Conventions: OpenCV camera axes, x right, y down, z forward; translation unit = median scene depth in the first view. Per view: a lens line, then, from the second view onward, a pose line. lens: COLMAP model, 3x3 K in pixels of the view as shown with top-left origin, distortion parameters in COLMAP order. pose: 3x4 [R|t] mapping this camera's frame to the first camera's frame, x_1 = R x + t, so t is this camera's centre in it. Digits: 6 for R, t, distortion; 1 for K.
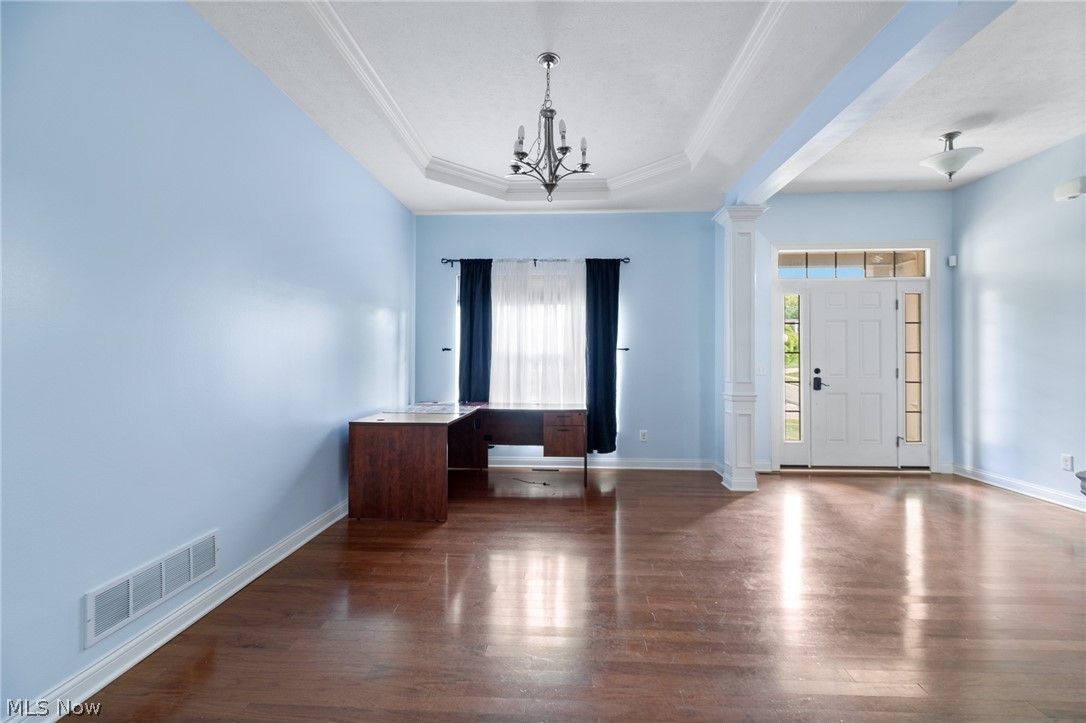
lens RADIAL K [[465.4, 0, 542.4], [0, 465.4, 355.3], [0, 0, 1]] dist [0.002368, -0.000234]
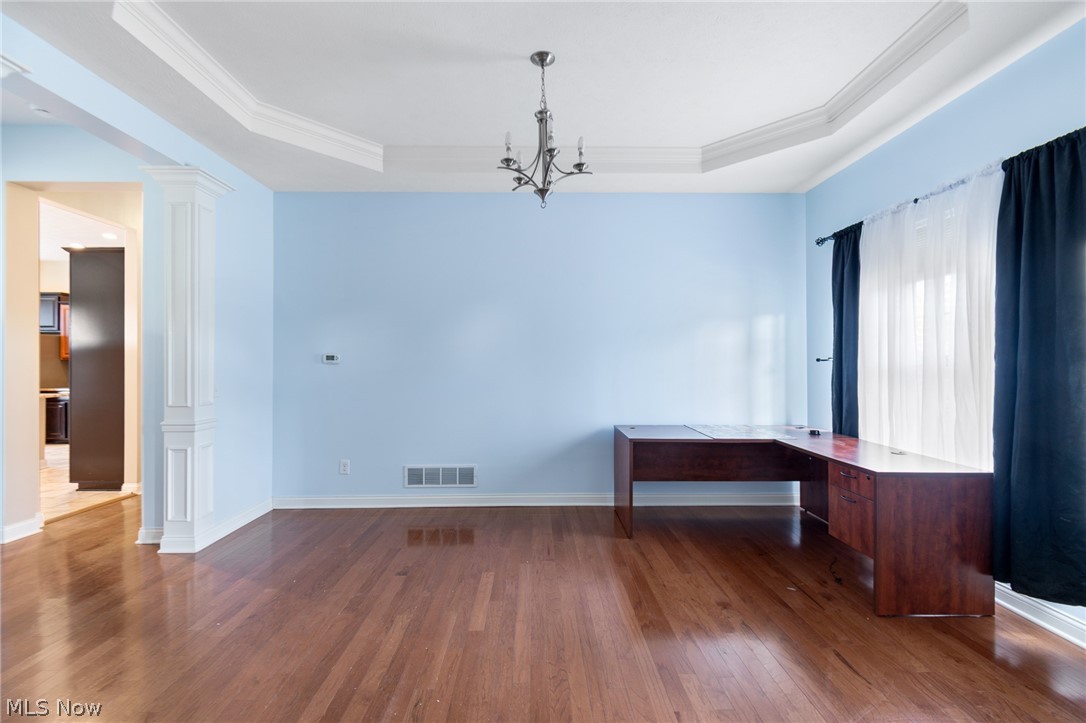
lens RADIAL K [[472.8, 0, 542.4], [0, 472.8, 359.4], [0, 0, 1]] dist [0.003207, -0.000498]
pose [[0.079925, -0.011639, -0.996733, 0.581533], [0.006304, 0.999918, -0.011171, -0.008227], [0.996781, -0.005391, 0.079992, 0.556486]]
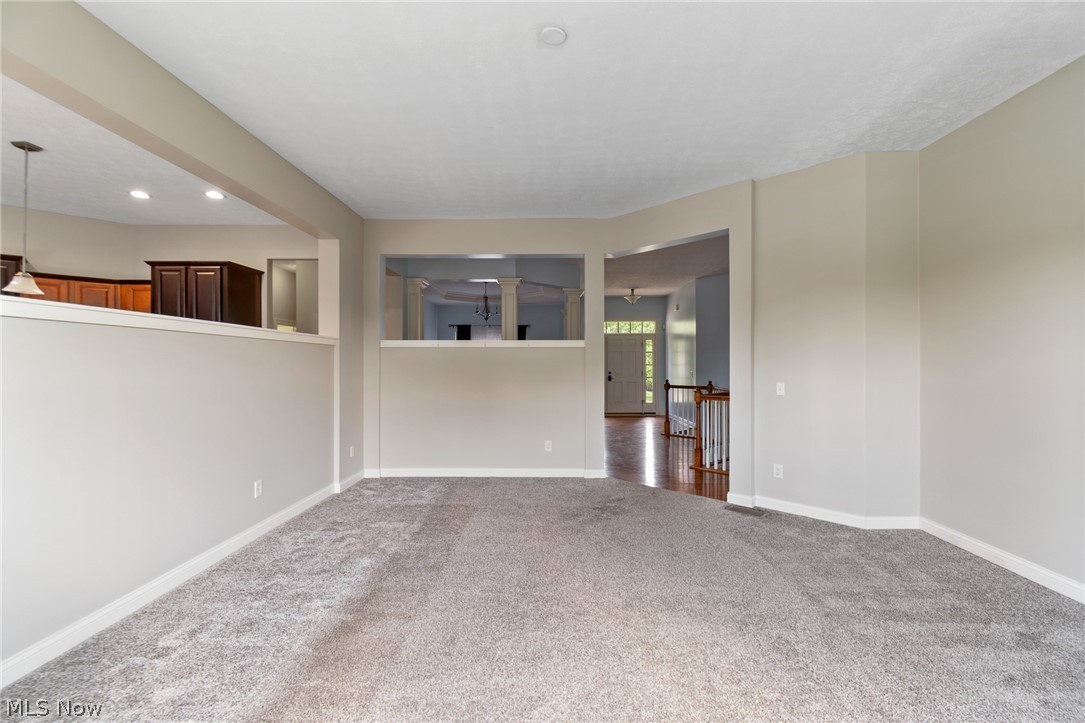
lens RADIAL K [[472.4, 0, 541.9], [0, 472.4, 359.4], [0, 0, 1]] dist [0.003207, -0.000498]
pose [[0.999694, -0.005743, 0.024050, 0.202414], [0.005643, 0.999975, 0.004243, -0.049665], [-0.024074, -0.004106, 0.999702, -1.472892]]
